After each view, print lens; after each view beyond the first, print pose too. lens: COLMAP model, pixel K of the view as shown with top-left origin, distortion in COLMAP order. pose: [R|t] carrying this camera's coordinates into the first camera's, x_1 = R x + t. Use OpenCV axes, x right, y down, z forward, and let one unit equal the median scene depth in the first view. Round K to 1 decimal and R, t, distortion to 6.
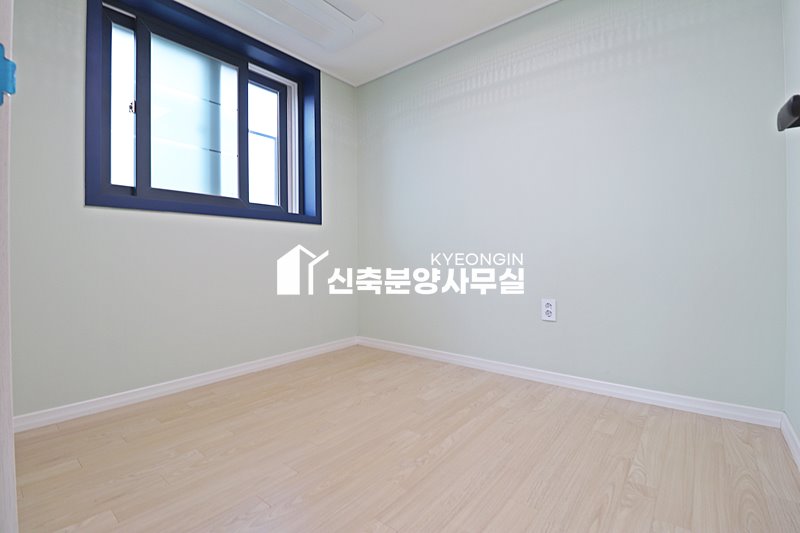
lens RADIAL K [[370.8, 0, 393.1], [0, 370.8, 273.7], [0, 0, 1]] dist [-0.004537, -0.007188]
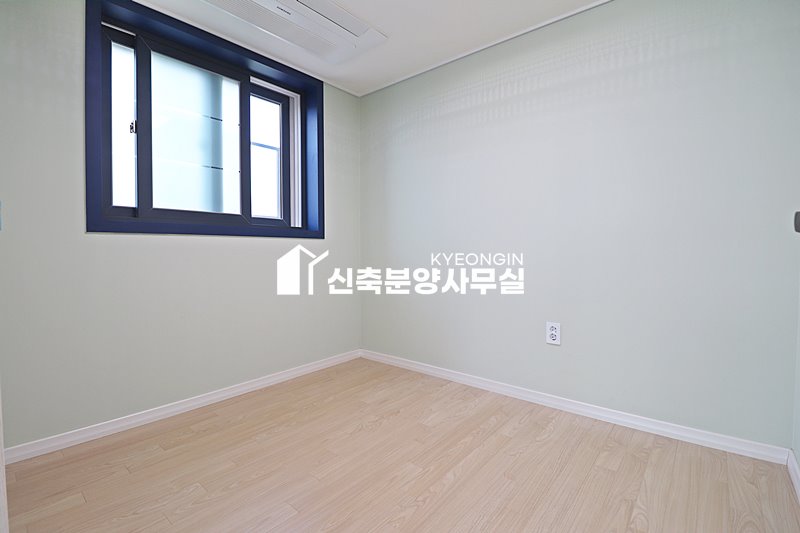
lens RADIAL K [[370.8, 0, 393.8], [0, 370.8, 258.3], [0, 0, 1]] dist [-0.004537, -0.007188]
pose [[0.999916, 0.004687, -0.012046, 0.006254], [-0.004459, 0.999811, 0.018931, -0.124583], [0.012133, -0.018876, 0.999748, 0.011806]]
